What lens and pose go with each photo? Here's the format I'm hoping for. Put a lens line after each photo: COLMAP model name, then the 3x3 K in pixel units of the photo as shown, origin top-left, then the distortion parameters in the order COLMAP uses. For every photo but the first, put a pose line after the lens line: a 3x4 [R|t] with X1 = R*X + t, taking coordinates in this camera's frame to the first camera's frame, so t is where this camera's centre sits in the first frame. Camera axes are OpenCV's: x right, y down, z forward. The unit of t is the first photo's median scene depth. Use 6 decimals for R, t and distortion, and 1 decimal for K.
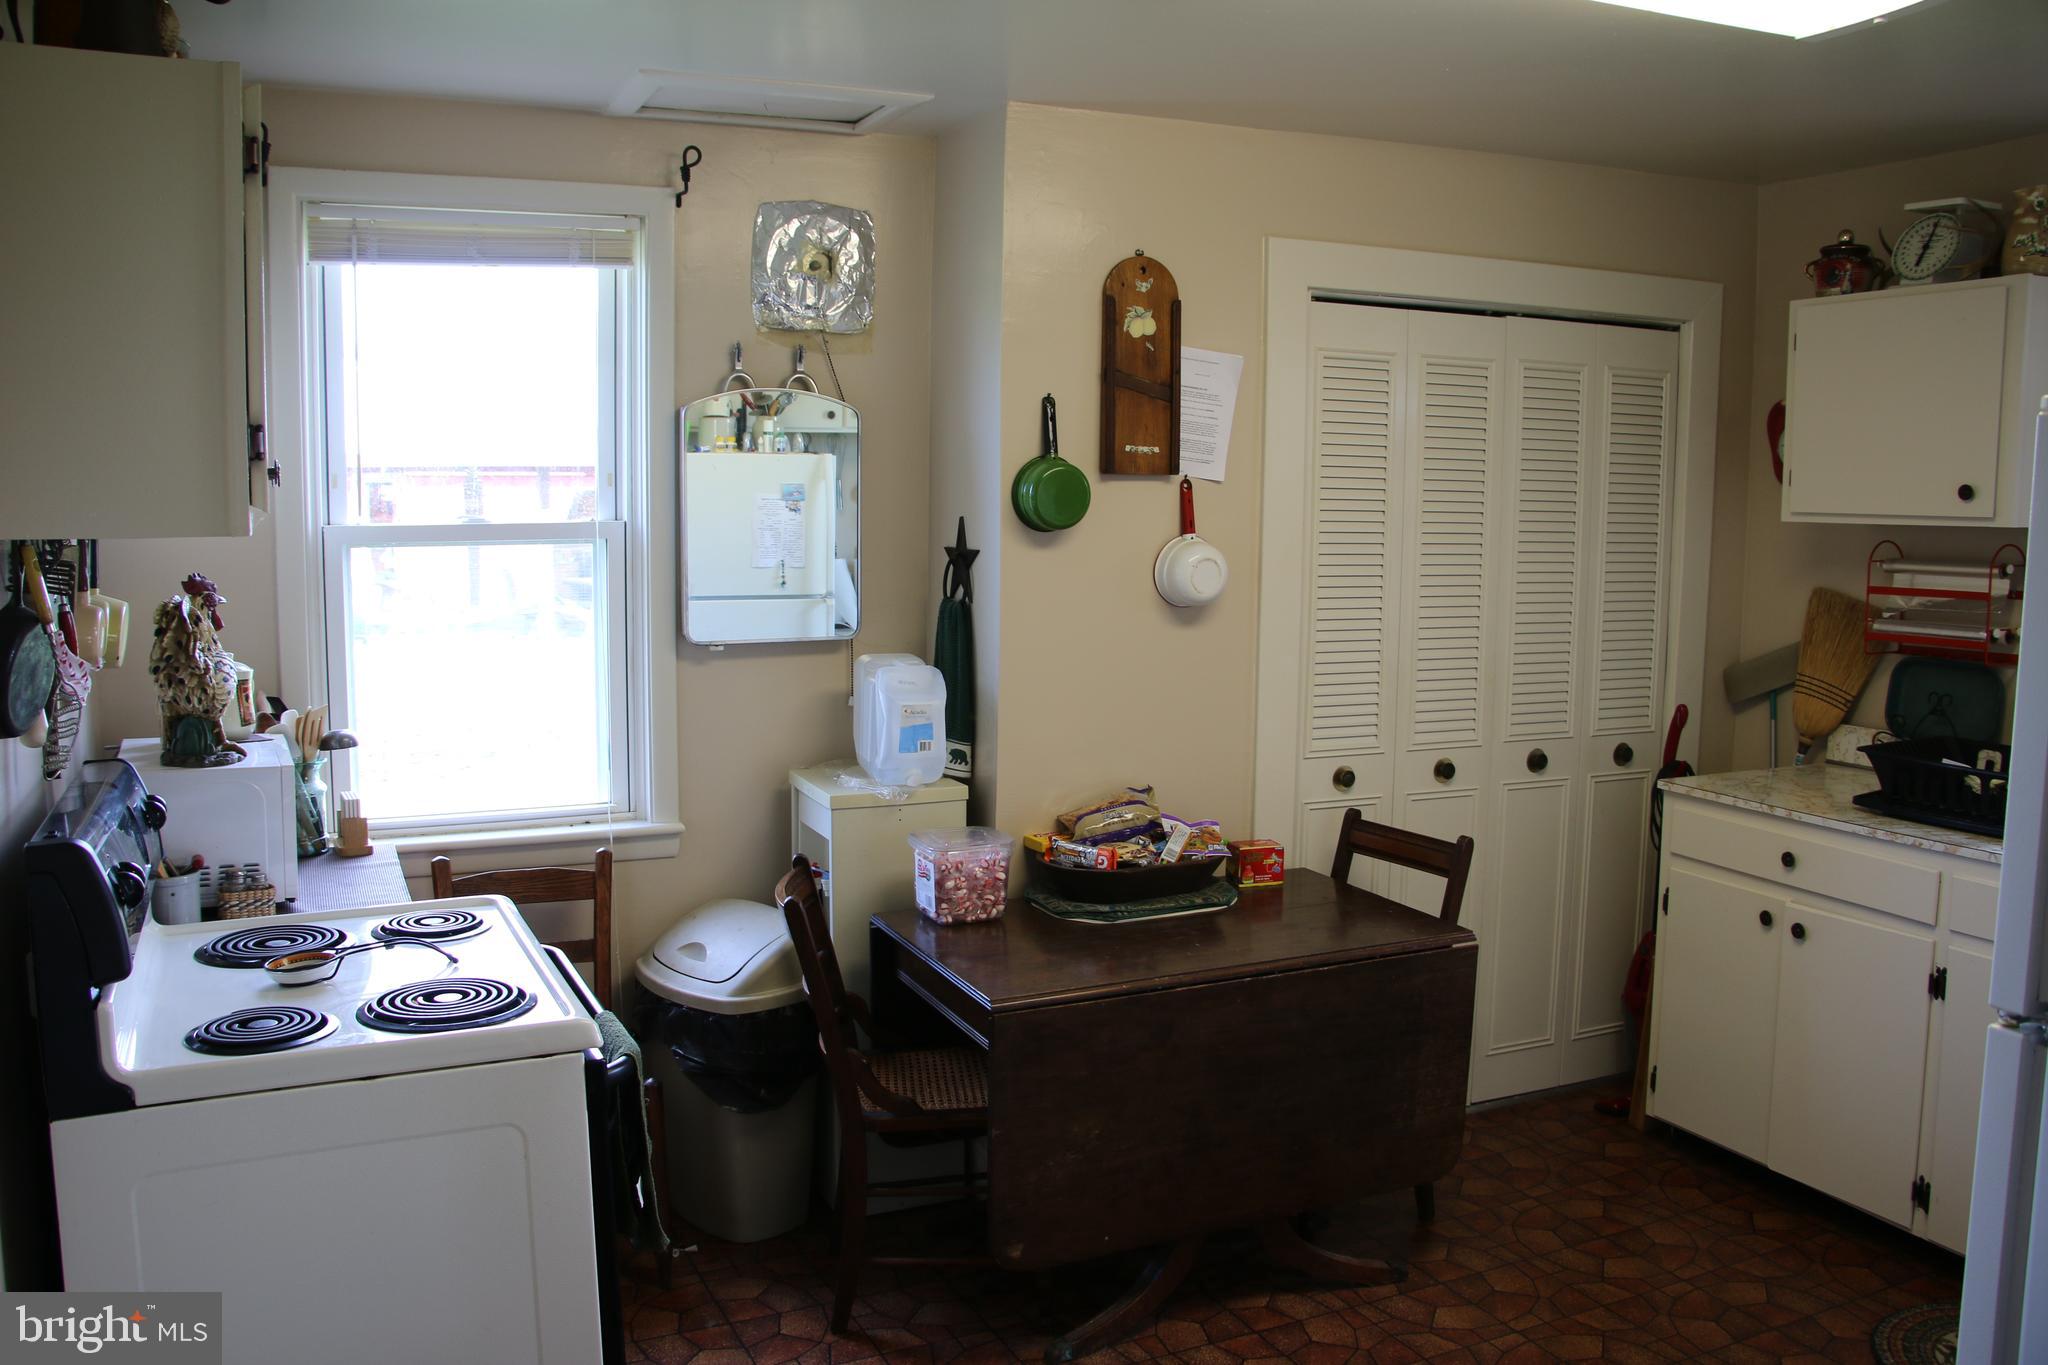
lens RADIAL K [[1630.0, 0, 1024.0], [0, 1630.0, 682.5], [0, 0, 1]] dist [-0.070264, 0.010752]
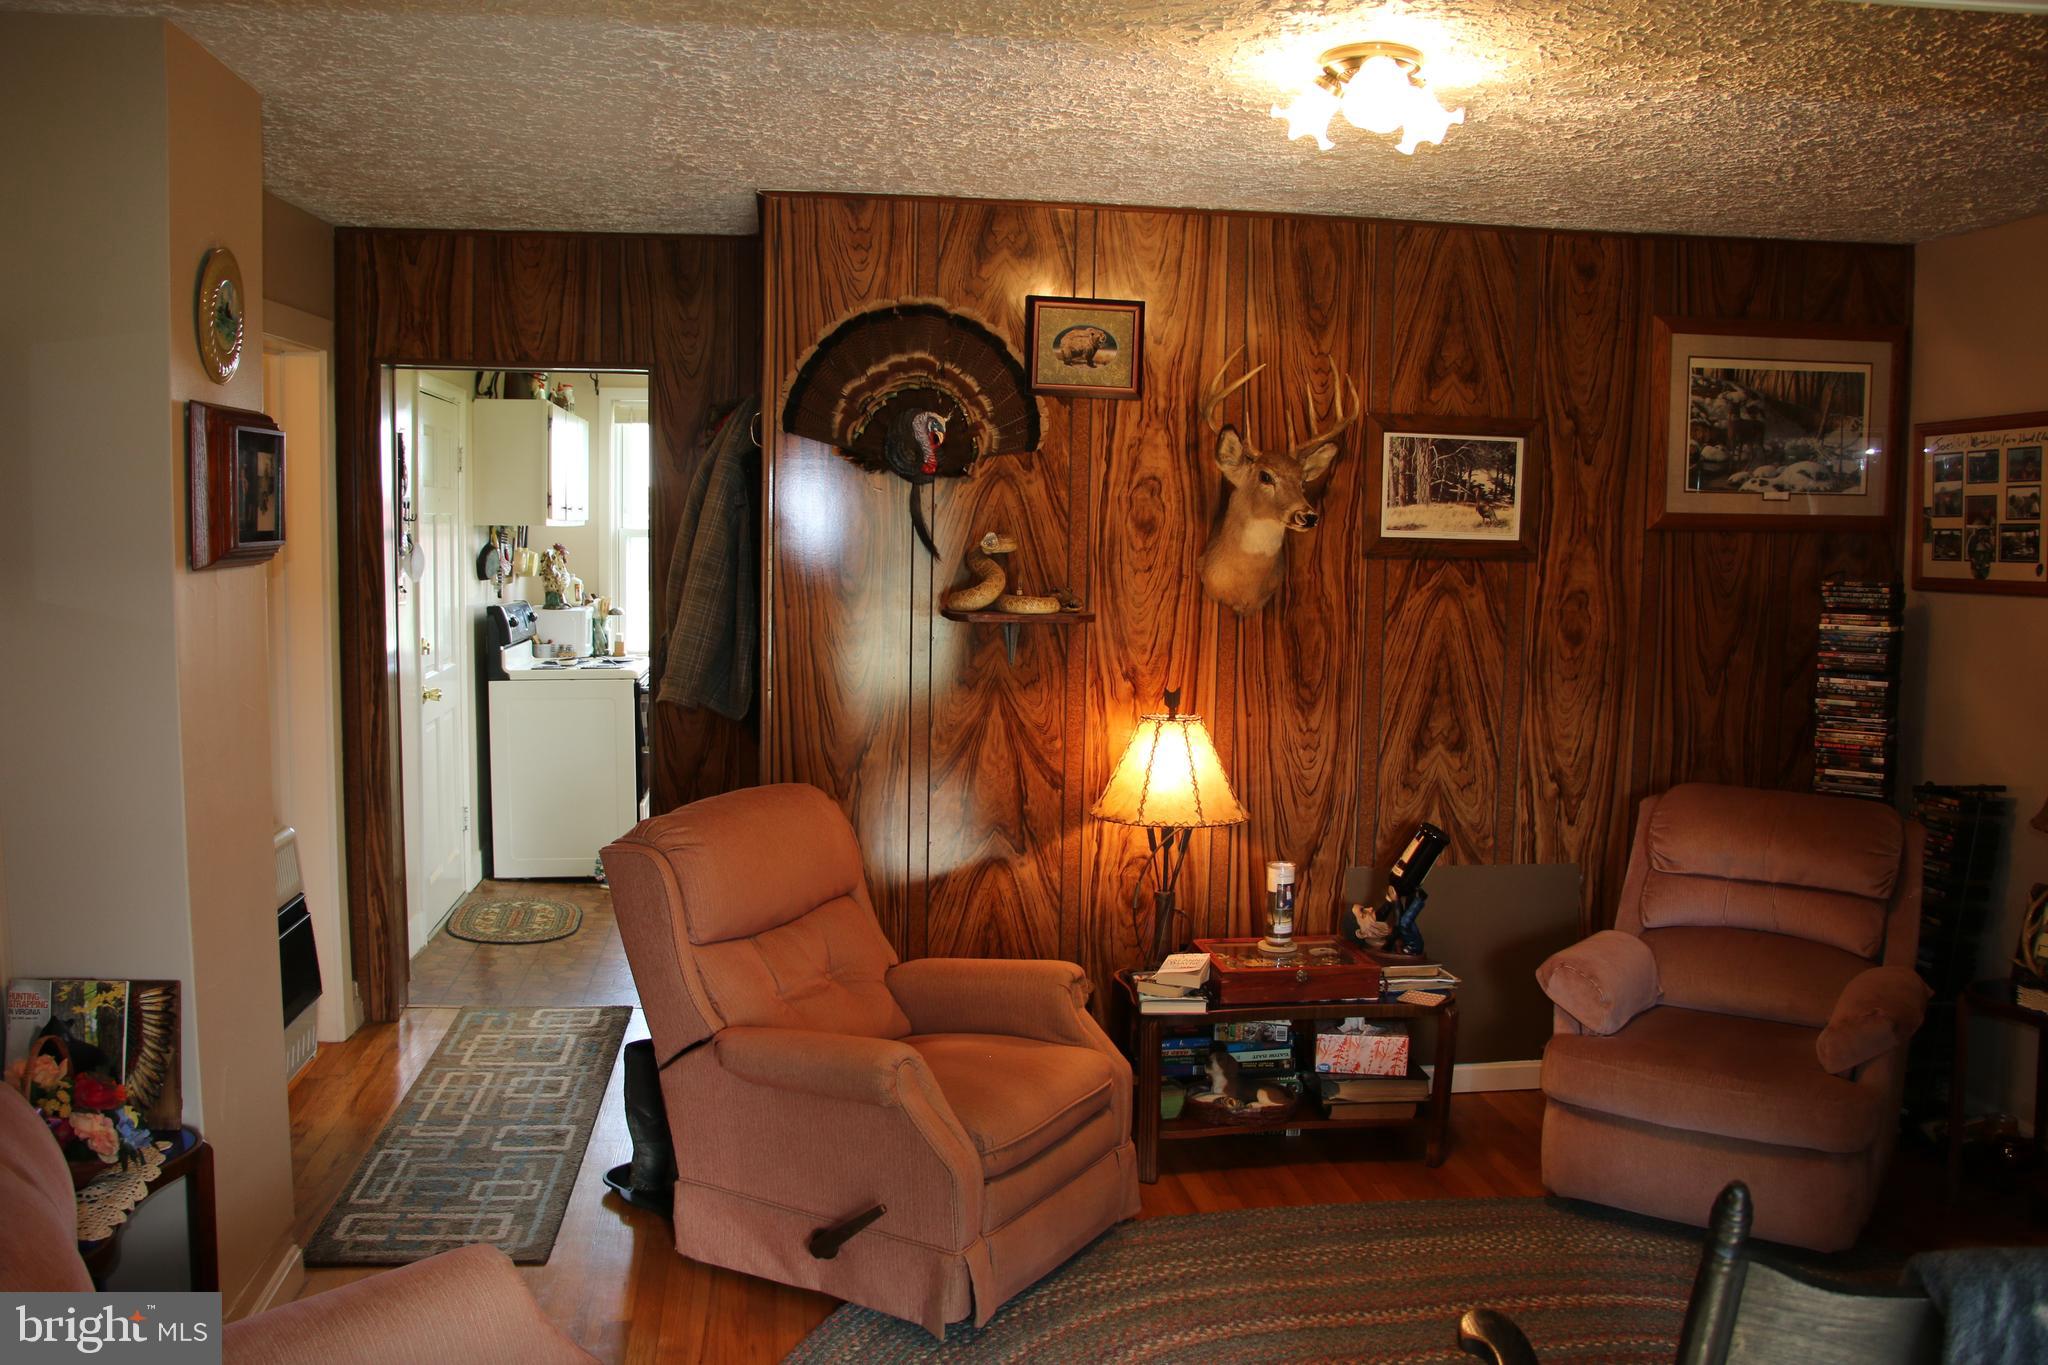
lens RADIAL K [[1630.0, 0, 1024.0], [0, 1630.0, 682.5], [0, 0, 1]] dist [-0.070264, 0.010752]
pose [[0.954155, 0.033887, -0.297389, 1.101693], [-0.038894, 0.999184, -0.010934, 0.173633], [0.296776, 0.021999, 0.954694, -1.448595]]
